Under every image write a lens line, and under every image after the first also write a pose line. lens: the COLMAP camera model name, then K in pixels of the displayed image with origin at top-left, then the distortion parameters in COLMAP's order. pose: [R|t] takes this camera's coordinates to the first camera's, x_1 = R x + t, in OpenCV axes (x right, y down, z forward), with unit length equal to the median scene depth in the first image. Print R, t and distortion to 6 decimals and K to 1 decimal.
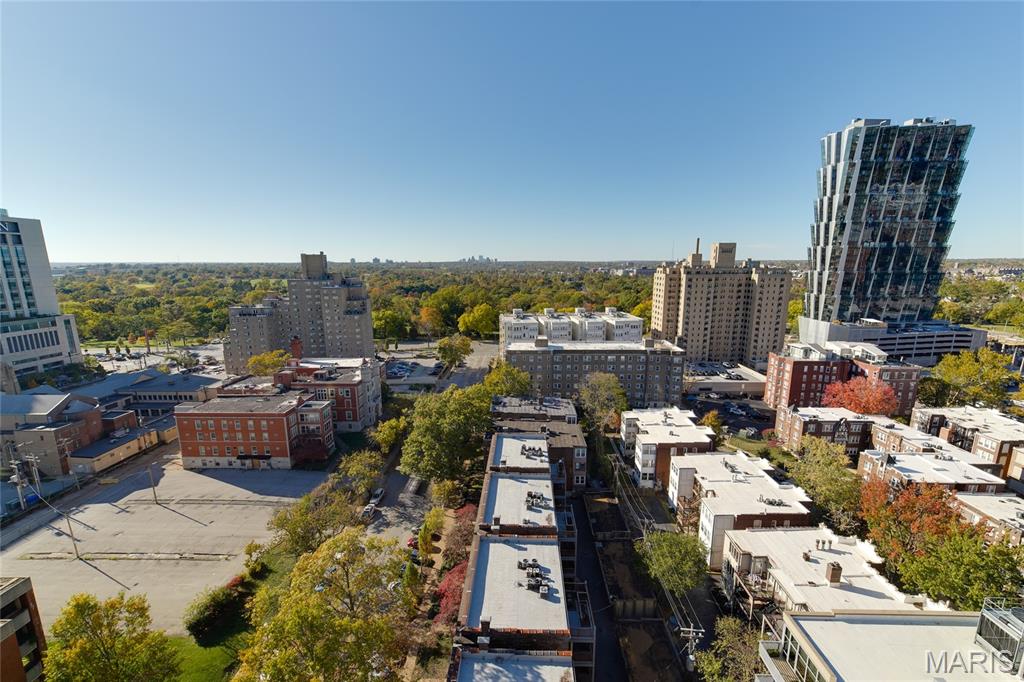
lens RADIAL K [[399.9, 0, 516.7], [0, 399.9, 337.1], [0, 0, 1]] dist [0.003348, 0.000370]
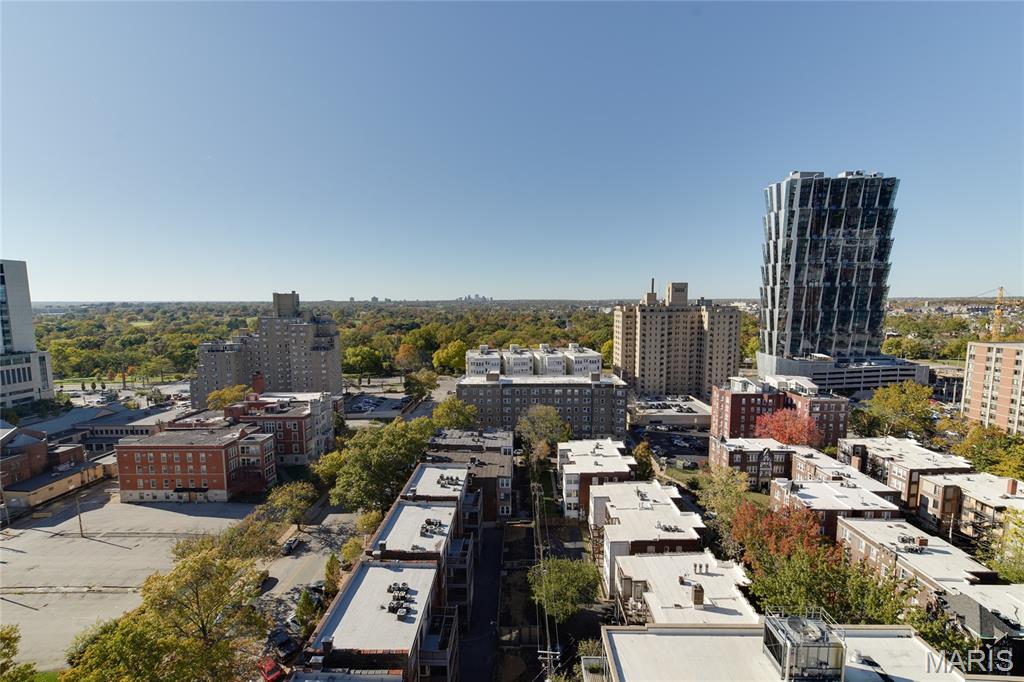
lens RADIAL K [[391.1, 0, 518.1], [0, 391.1, 338.3], [0, 0, 1]] dist [0.003684, 0.000326]
pose [[0.999942, -0.001490, 0.010669, 0.119281], [0.002440, 0.995981, -0.089533, 0.005343], [-0.010493, 0.089554, 0.995927, -0.026235]]
